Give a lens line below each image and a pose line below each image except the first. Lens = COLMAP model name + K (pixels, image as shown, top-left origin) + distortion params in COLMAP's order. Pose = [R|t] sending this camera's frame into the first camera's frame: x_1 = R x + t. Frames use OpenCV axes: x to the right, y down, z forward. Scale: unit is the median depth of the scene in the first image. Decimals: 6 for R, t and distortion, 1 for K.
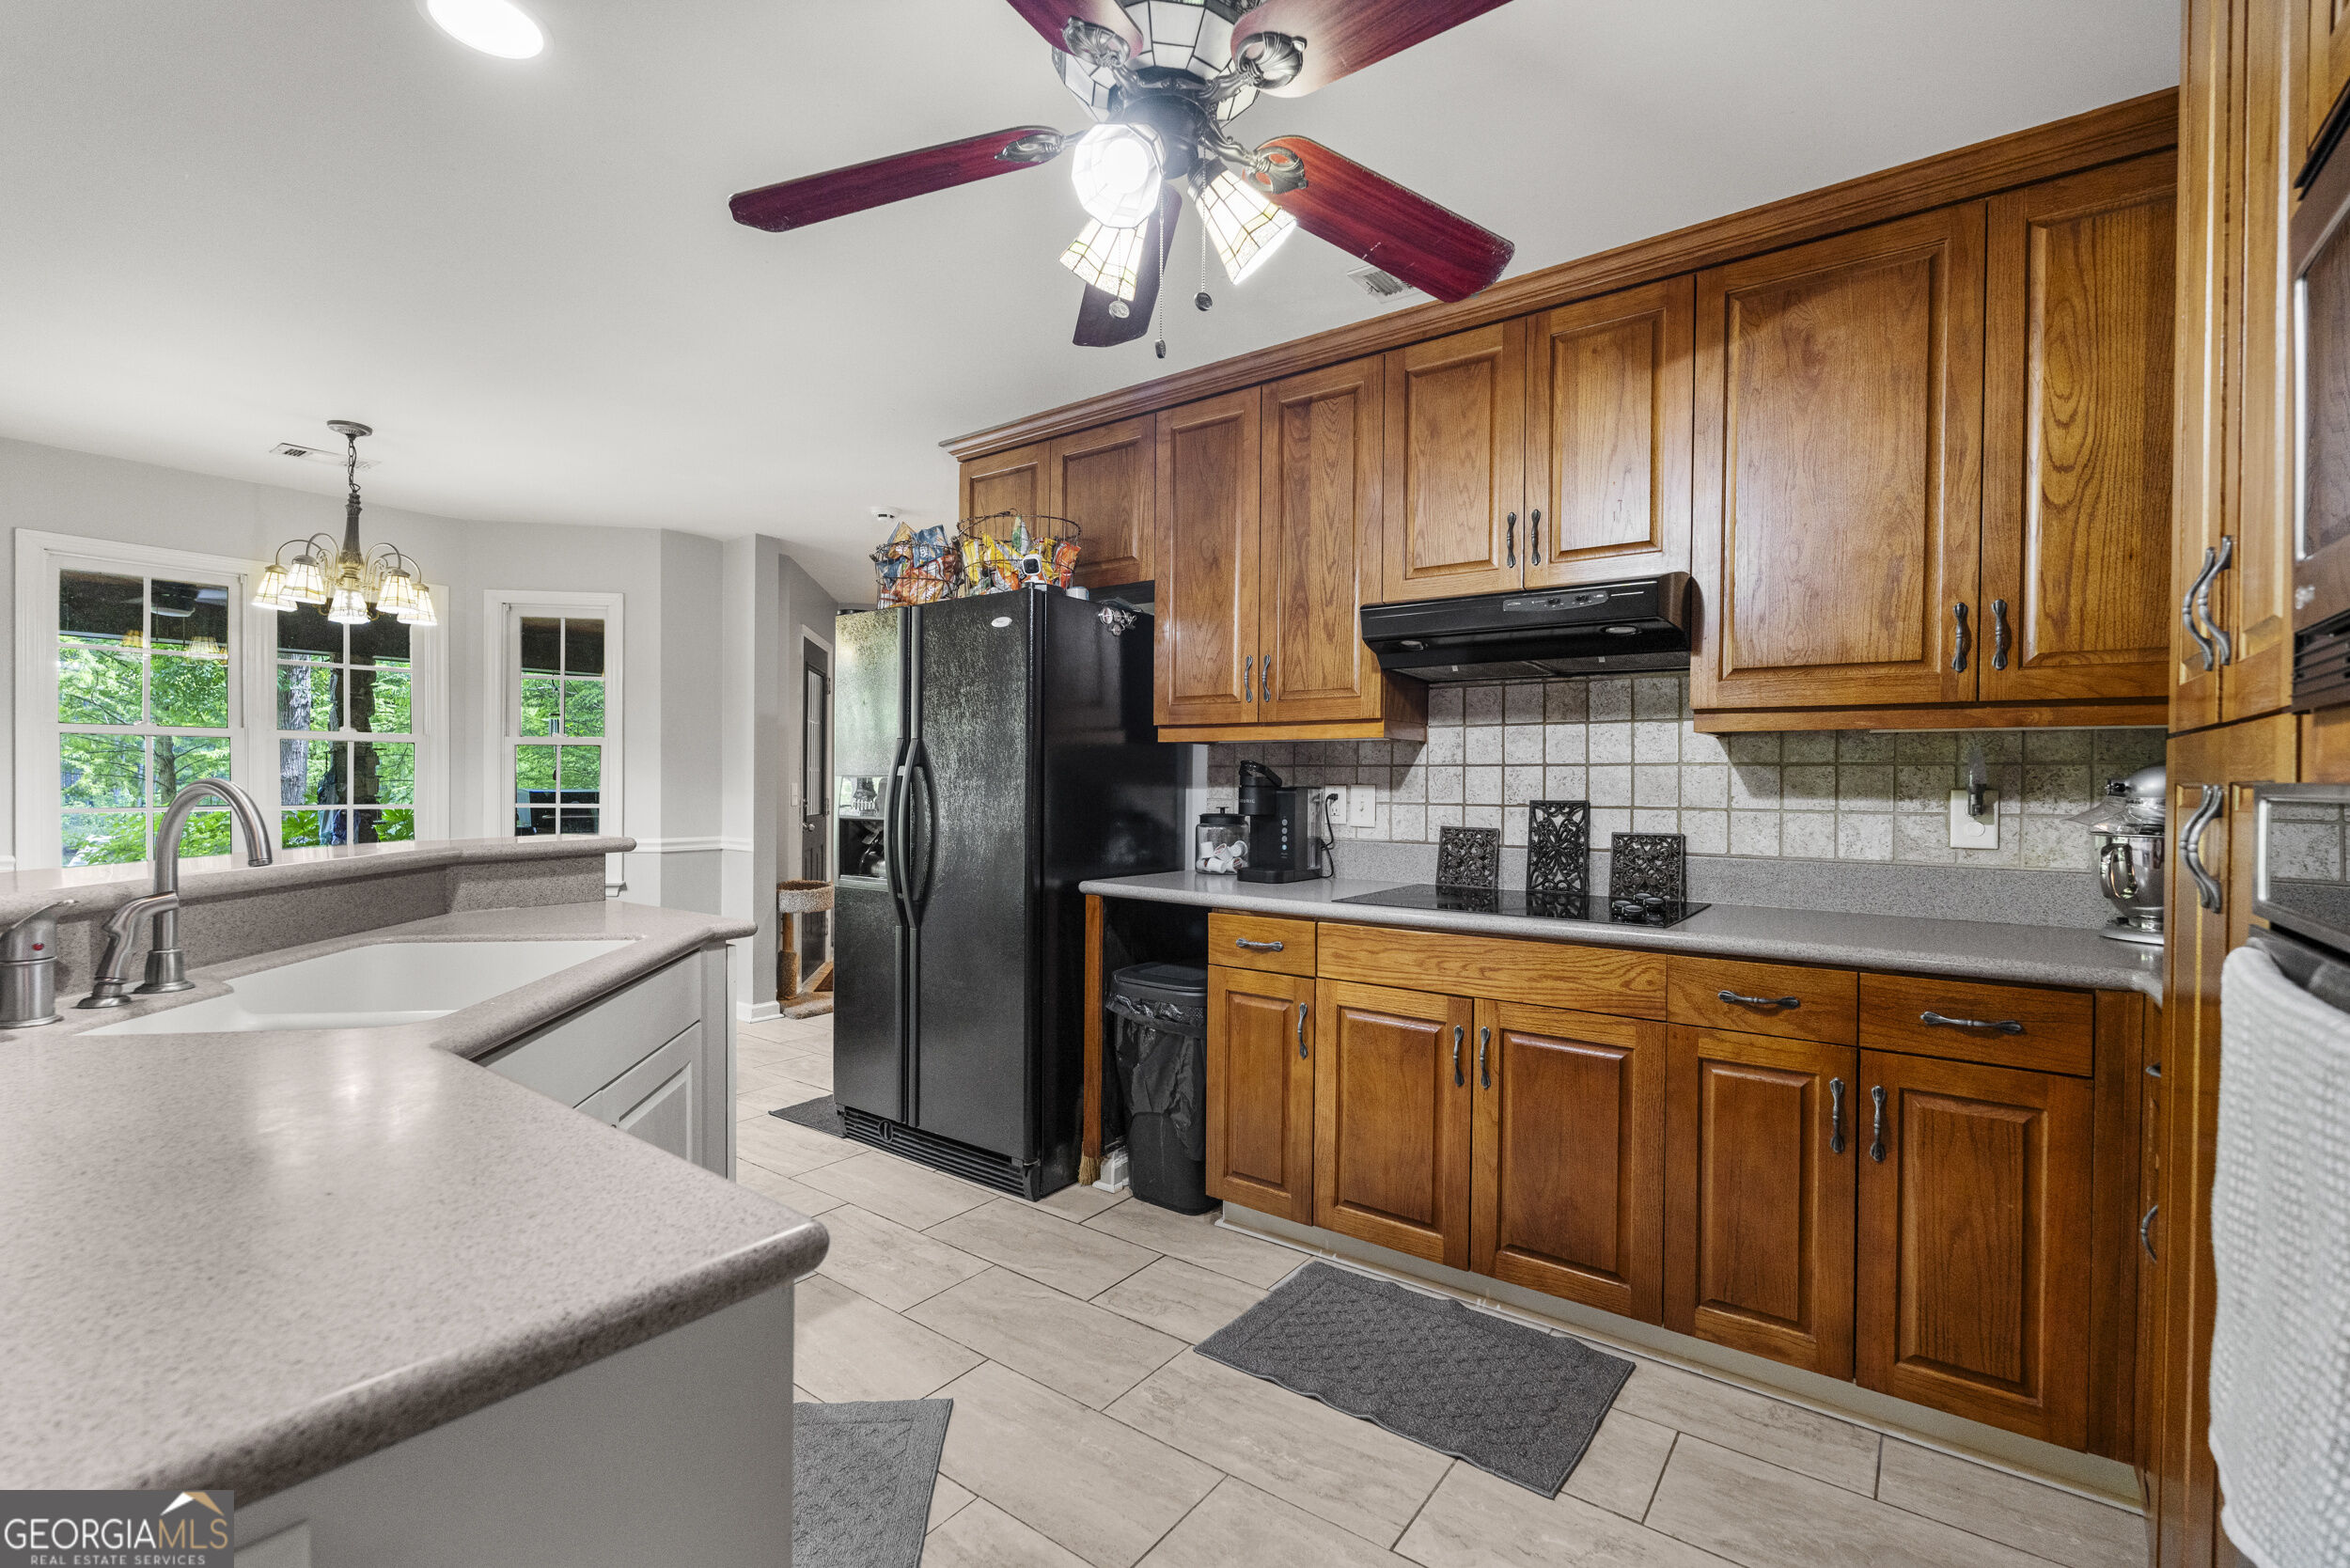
lens RADIAL K [[1032.5, 0, 1173.9], [0, 1032.5, 787.3], [0, 0, 1]] dist [-0.003467, -0.000063]
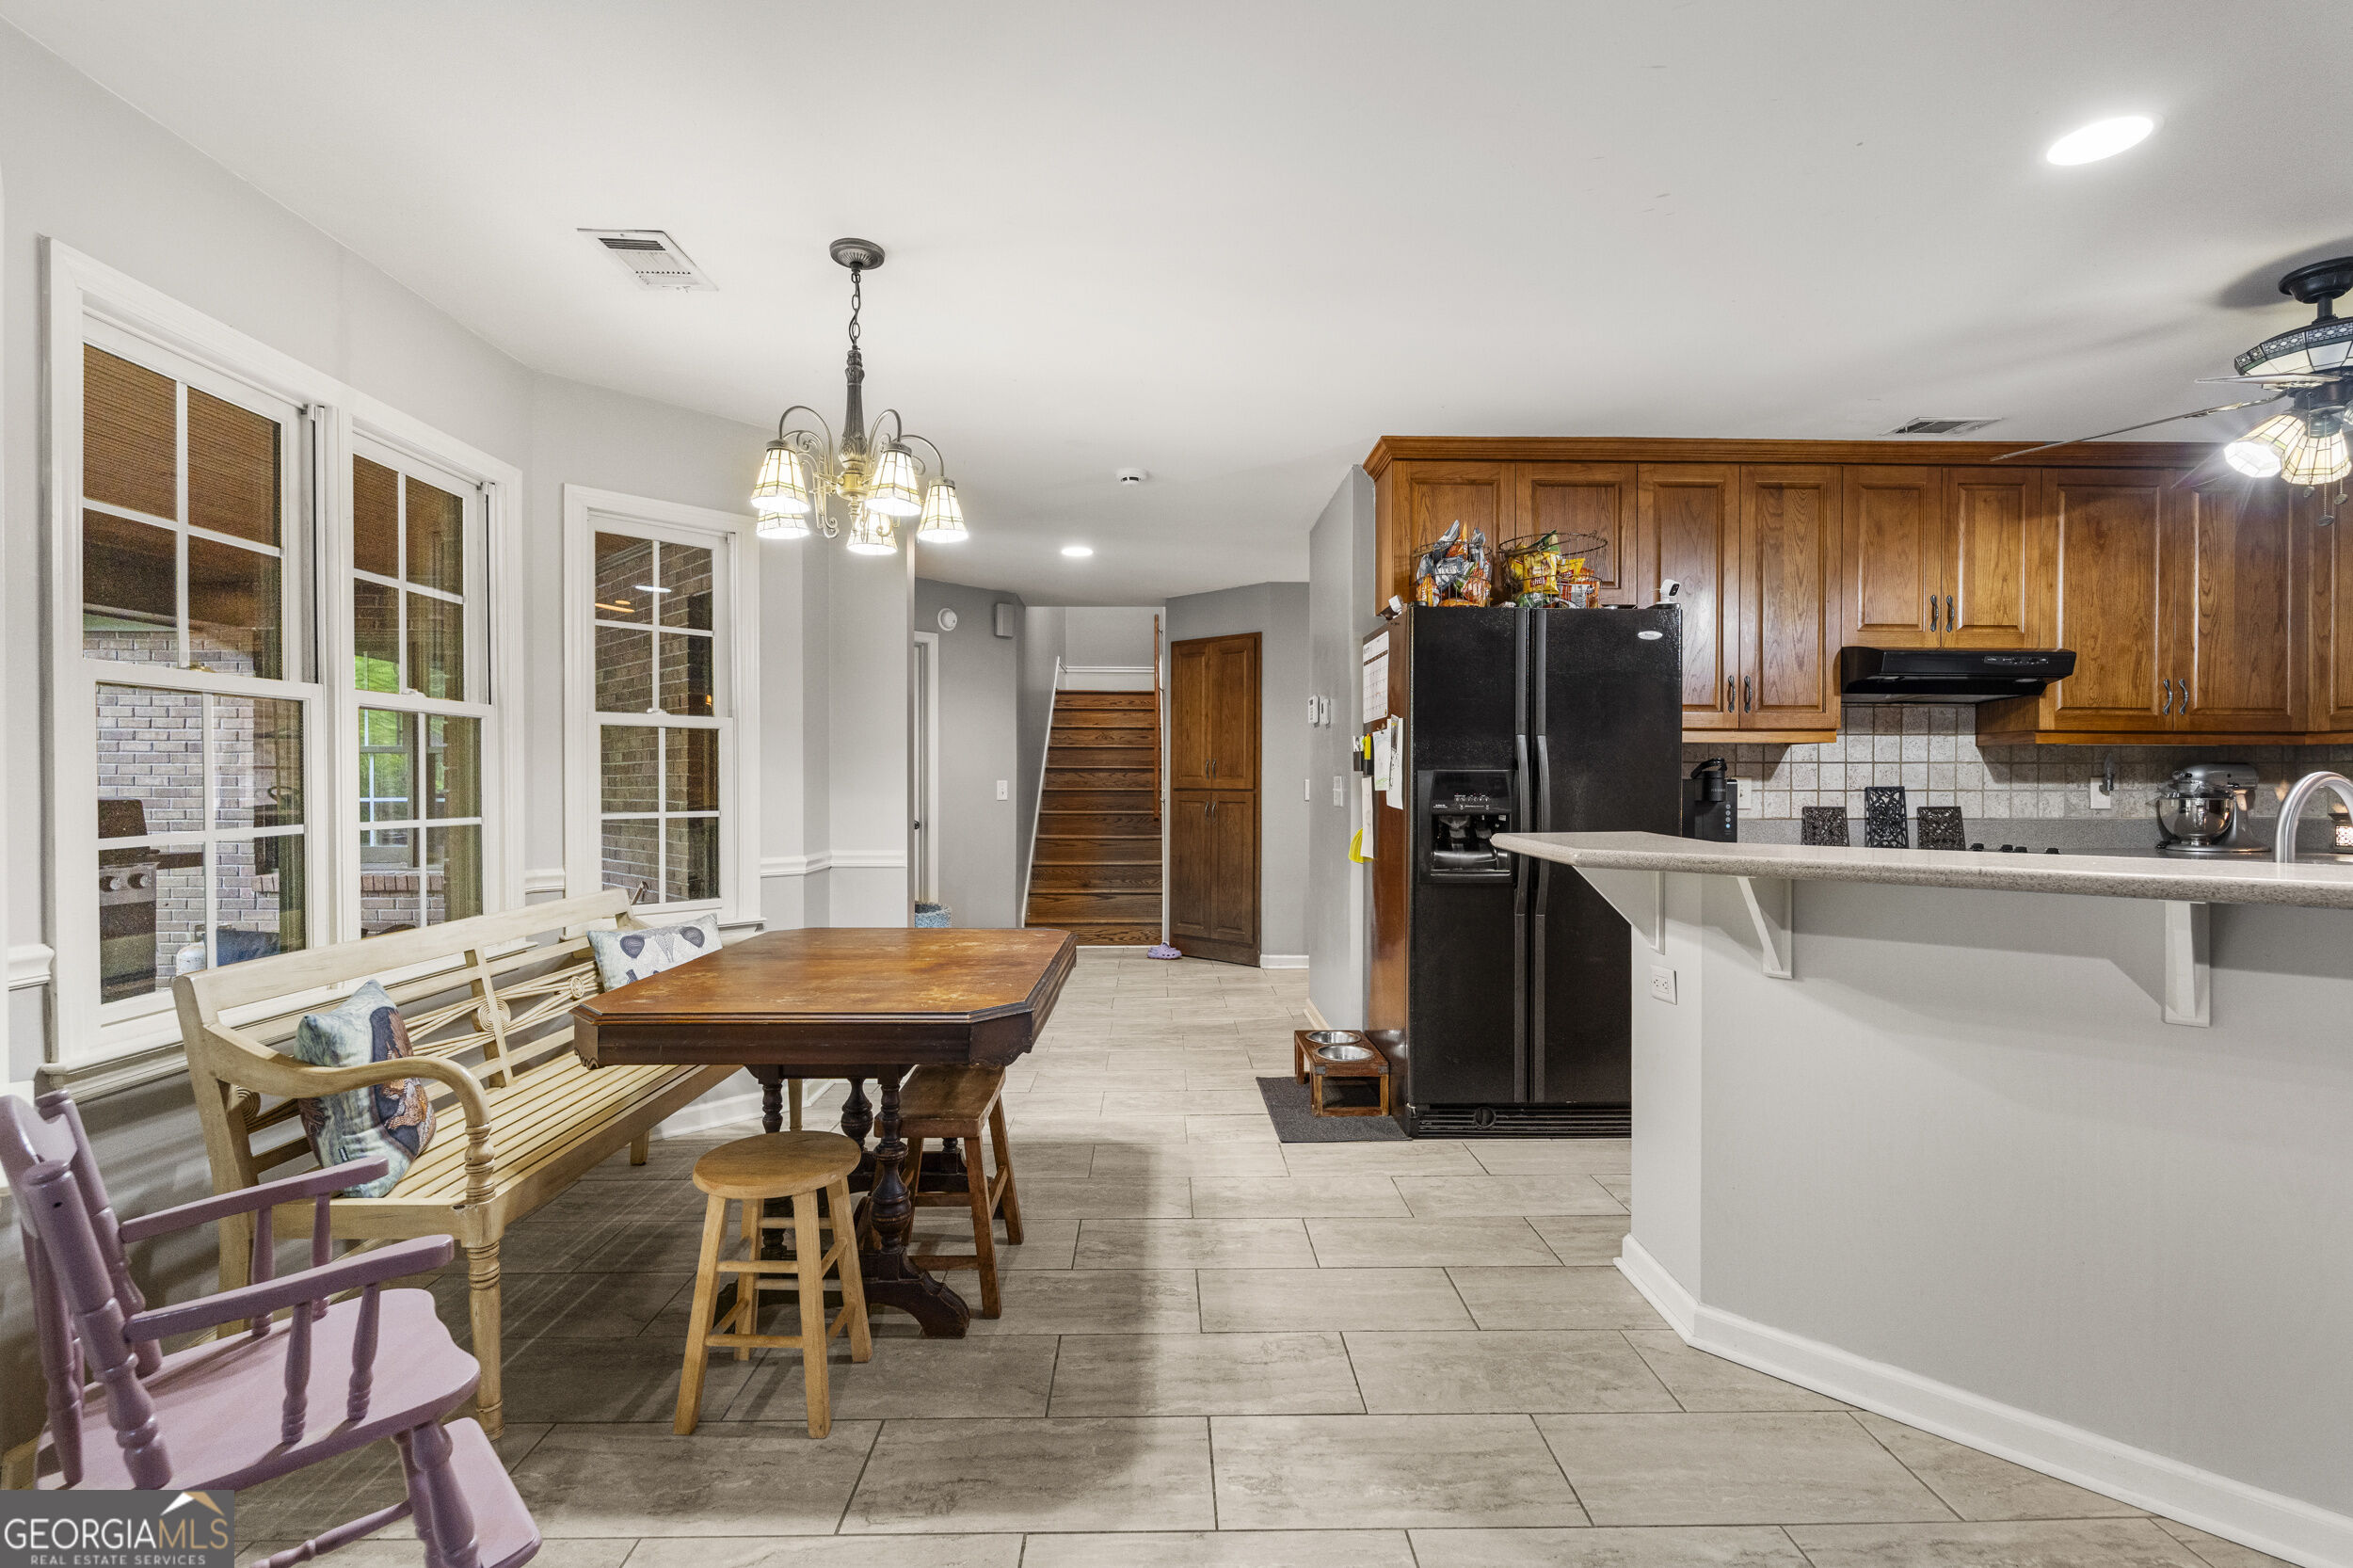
lens RADIAL K [[1073.7, 0, 1176.5], [0, 1073.7, 784.0], [0, 0, 1]] dist [-0.001770, 0.000050]
pose [[0.786701, -0.008550, 0.617274, -1.438284], [0.008121, 0.999961, 0.003500, -0.004706], [-0.617280, 0.002259, 0.786740, 0.430834]]
